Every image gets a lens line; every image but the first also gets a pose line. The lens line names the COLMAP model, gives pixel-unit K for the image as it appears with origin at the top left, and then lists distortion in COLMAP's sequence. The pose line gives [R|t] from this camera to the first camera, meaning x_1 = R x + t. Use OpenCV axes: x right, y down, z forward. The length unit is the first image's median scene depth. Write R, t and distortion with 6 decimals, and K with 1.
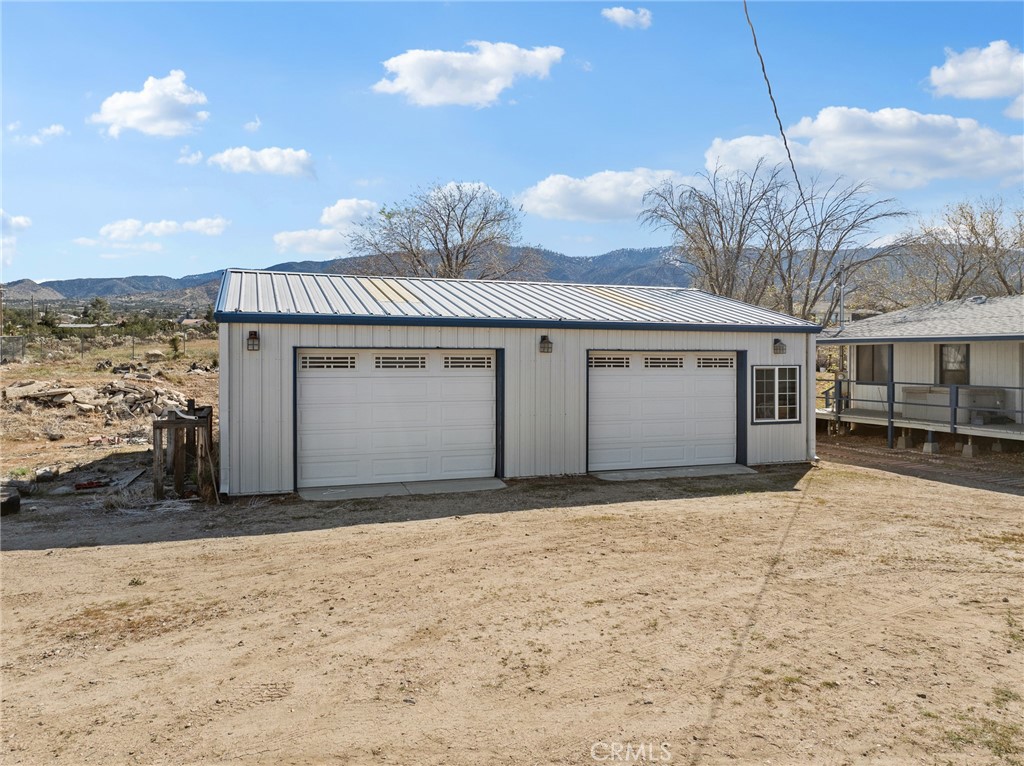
lens RADIAL K [[720.9, 0, 518.5], [0, 720.9, 361.4], [0, 0, 1]] dist [-0.091516, 0.049985]
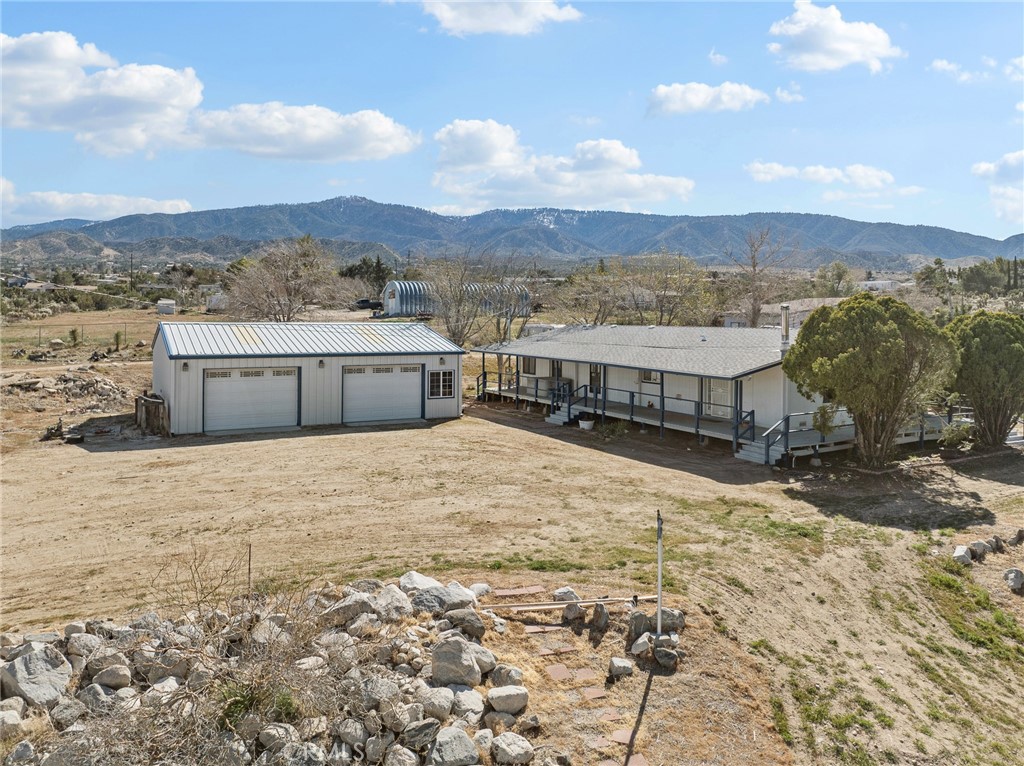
lens RADIAL K [[736.5, 0, 512.7], [0, 736.5, 315.2], [0, 0, 1]] dist [-0.040408, 0.001761]
pose [[0.986380, 0.006078, 0.164372, 0.276689], [-0.004444, 0.999937, -0.010307, -0.172274], [-0.164425, 0.009436, 0.986345, -1.471154]]
